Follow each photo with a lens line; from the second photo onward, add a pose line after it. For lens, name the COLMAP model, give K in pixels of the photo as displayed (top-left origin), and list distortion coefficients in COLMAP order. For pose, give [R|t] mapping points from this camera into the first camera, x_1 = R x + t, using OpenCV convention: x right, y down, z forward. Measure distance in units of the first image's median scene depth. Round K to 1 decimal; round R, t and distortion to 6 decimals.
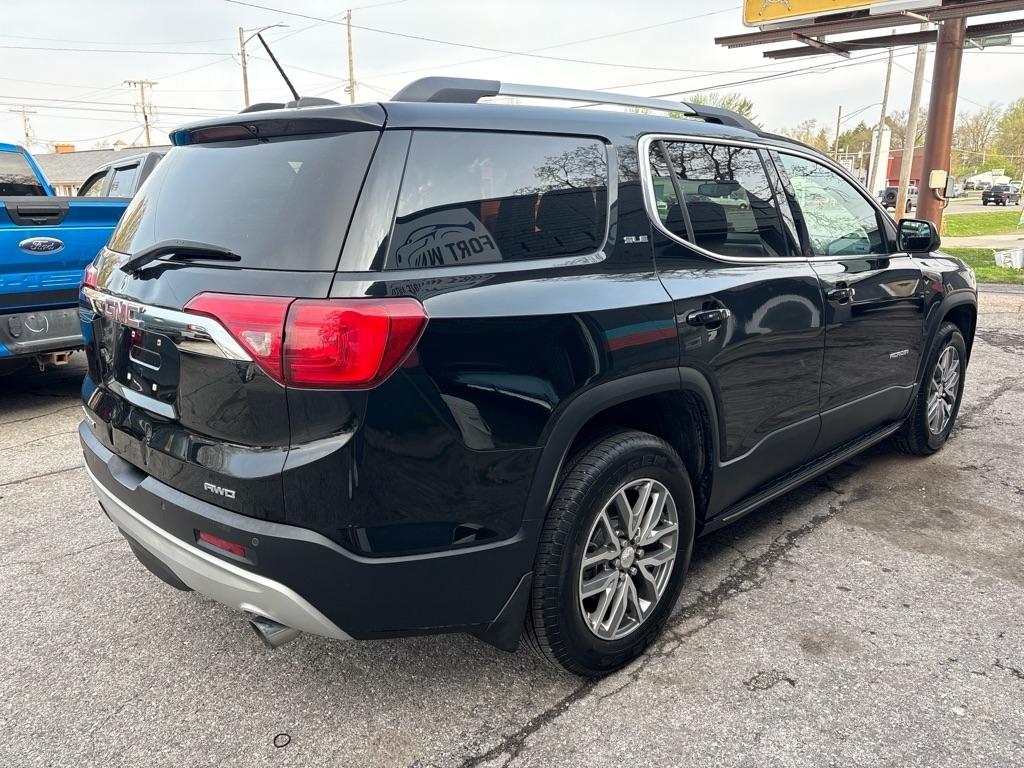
lens RADIAL K [[771.6, 0, 513.2], [0, 771.6, 382.6], [0, 0, 1]] dist [0.044733, -0.041005]
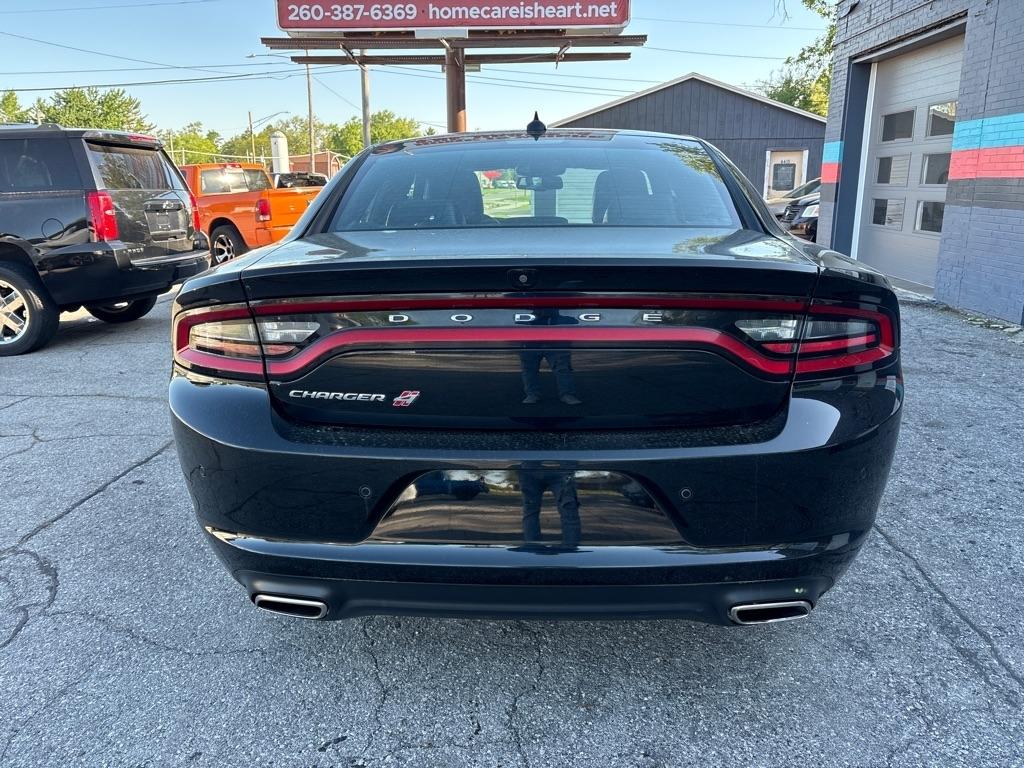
lens RADIAL K [[771.6, 0, 513.6], [0, 771.6, 381.0], [0, 0, 1]] dist [0.044733, -0.041005]
pose [[0.746851, -0.163348, 0.644617, -0.271894], [0.167753, 0.984290, 0.055064, 0.012586], [-0.643485, 0.067012, 0.762520, 0.015217]]
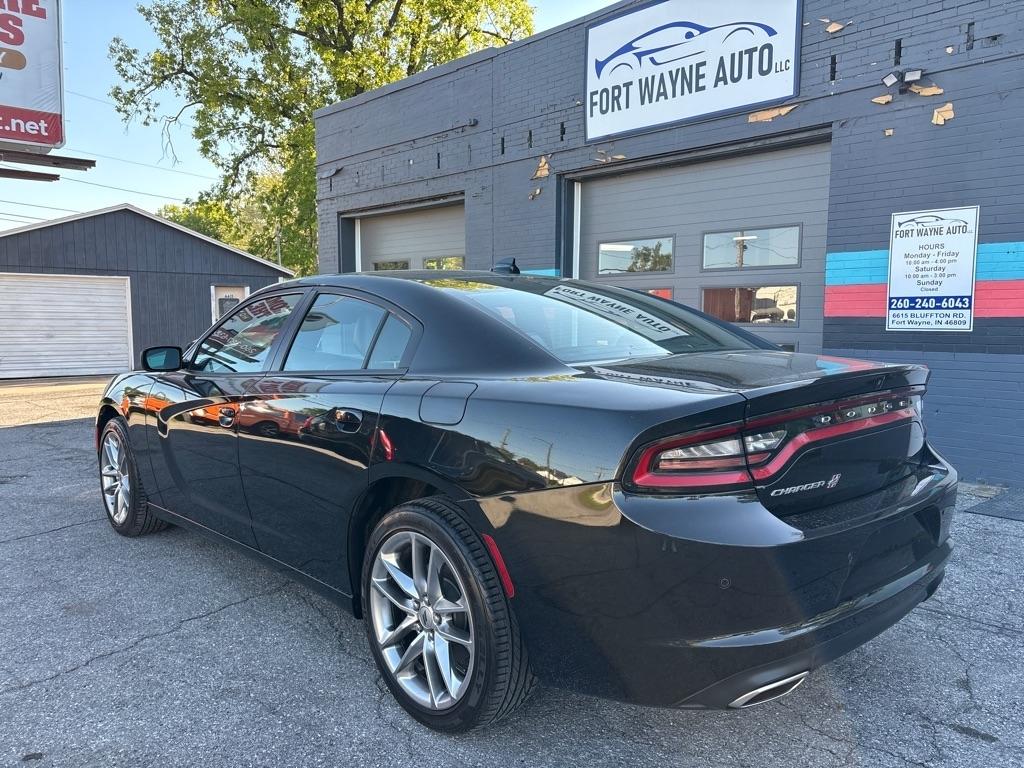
lens RADIAL K [[771.6, 0, 512.3], [0, 771.6, 387.4], [0, 0, 1]] dist [0.044733, -0.041005]
pose [[0.044033, -0.086988, 0.995236, -0.371811], [0.246808, 0.966270, 0.073536, -0.030020], [-0.968063, 0.242394, 0.064017, 0.179885]]
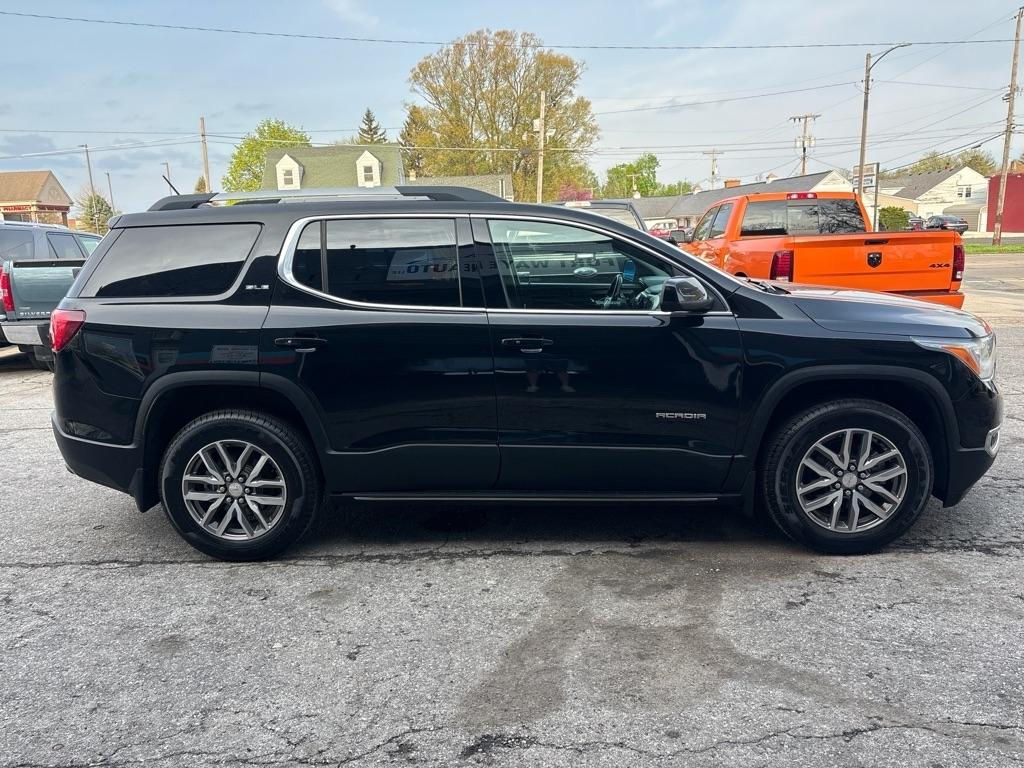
lens RADIAL K [[771.6, 0, 513.2], [0, 771.6, 382.9], [0, 0, 1]] dist [0.044733, -0.041005]
pose [[0.679684, 0.127874, -0.722272, 0.312025], [-0.148203, 0.988319, 0.035512, -0.023966], [0.718377, 0.082907, 0.690696, 0.058241]]
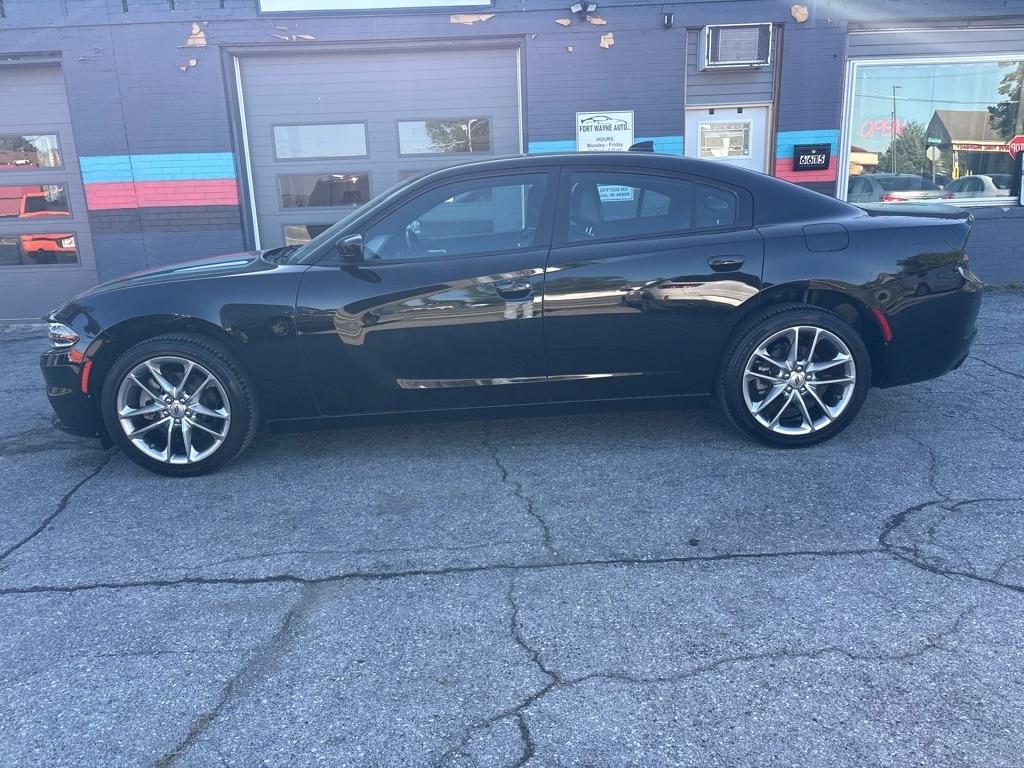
lens RADIAL K [[771.6, 0, 518.9], [0, 771.6, 381.7], [0, 0, 1]] dist [0.044733, -0.041005]
pose [[-0.703337, -0.137022, 0.697526, -0.319364], [0.217907, 0.892448, 0.395035, -0.110057], [-0.676634, 0.429839, -0.597834, 0.487187]]
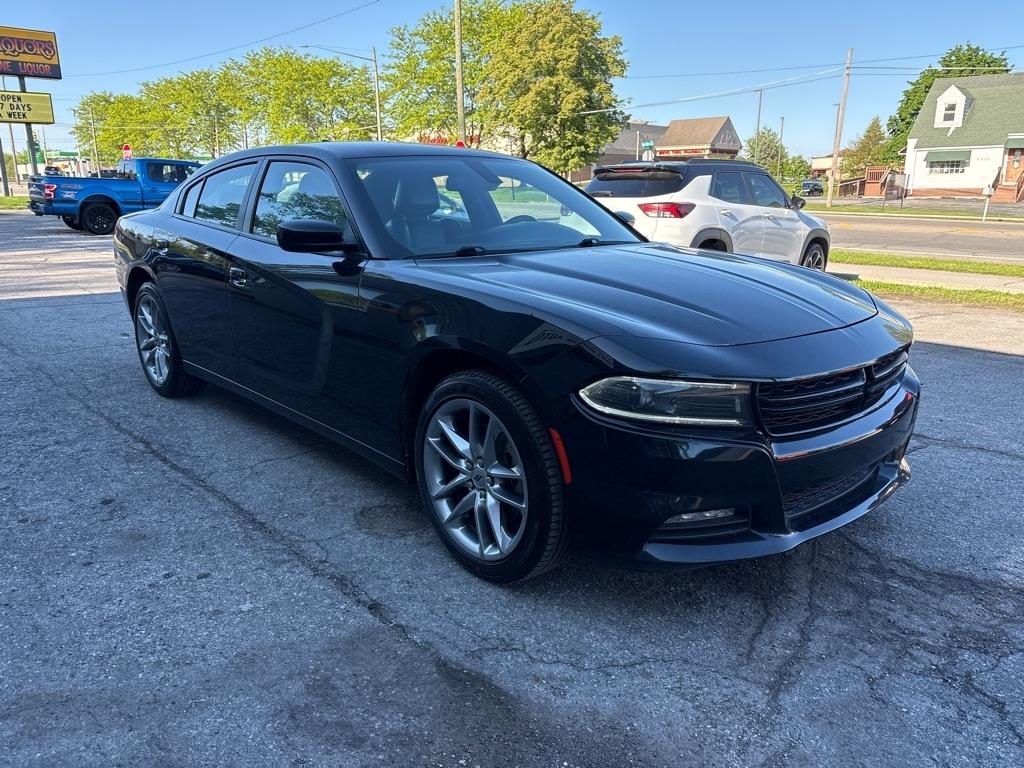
lens RADIAL K [[771.6, 0, 506.4], [0, 771.6, 391.1], [0, 0, 1]] dist [0.044733, -0.041005]
pose [[-0.063338, 0.261732, -0.963060, 0.288674], [-0.241680, 0.932251, 0.269254, -0.064099], [0.968287, 0.249807, 0.004208, 0.301971]]
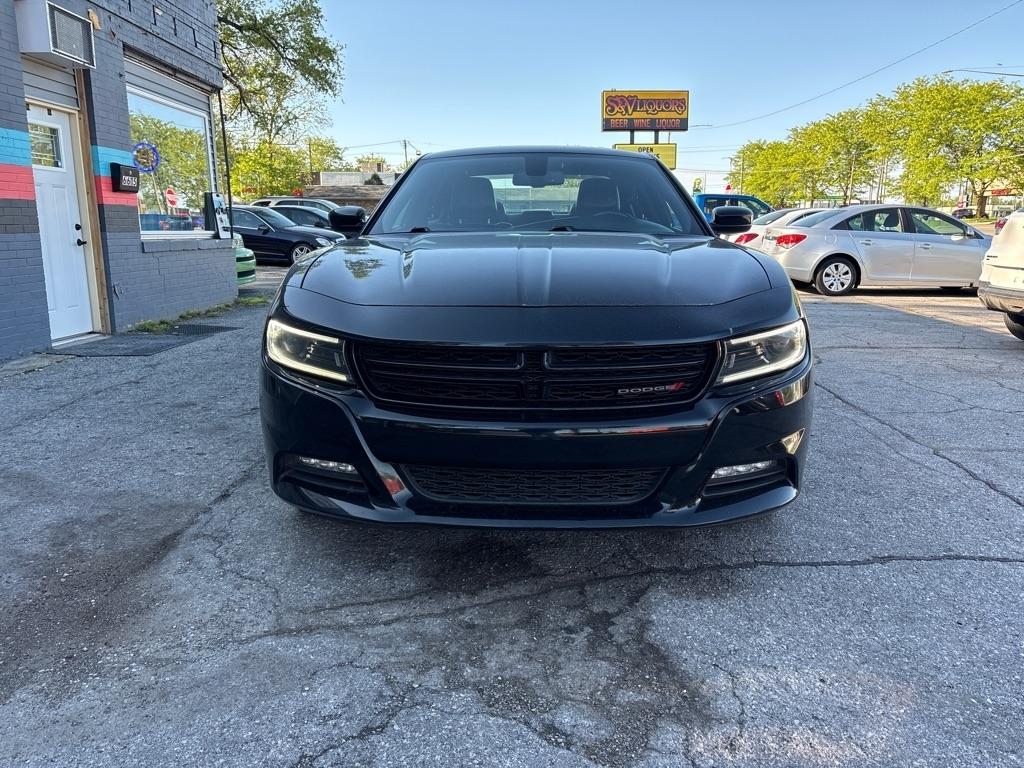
lens RADIAL K [[771.6, 0, 511.5], [0, 771.6, 388.5], [0, 0, 1]] dist [0.044733, -0.041005]
pose [[-0.735764, 0.146228, -0.661263, 0.206235], [-0.159017, 0.911813, 0.378565, -0.094042], [0.658305, 0.383686, -0.647626, 0.499347]]
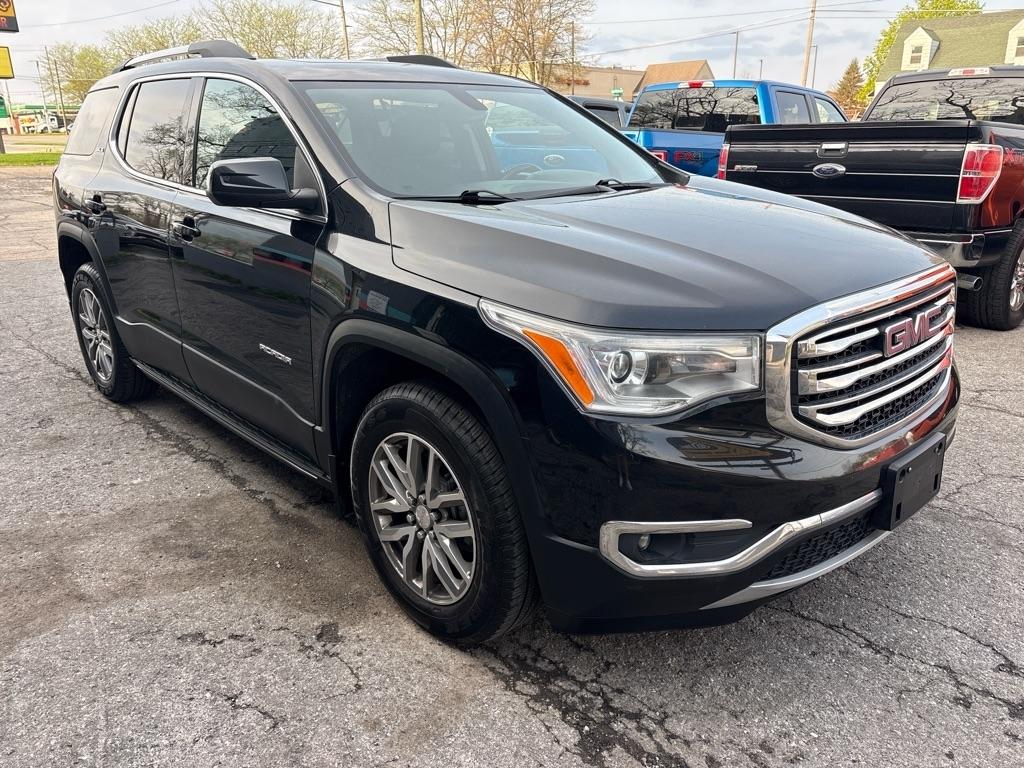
lens RADIAL K [[771.6, 0, 507.2], [0, 771.6, 390.2], [0, 0, 1]] dist [0.044733, -0.041005]
pose [[-0.039240, 0.320099, -0.946571, 0.348993], [-0.229154, 0.919171, 0.320333, -0.083486], [0.972599, 0.229480, 0.037283, 0.356844]]
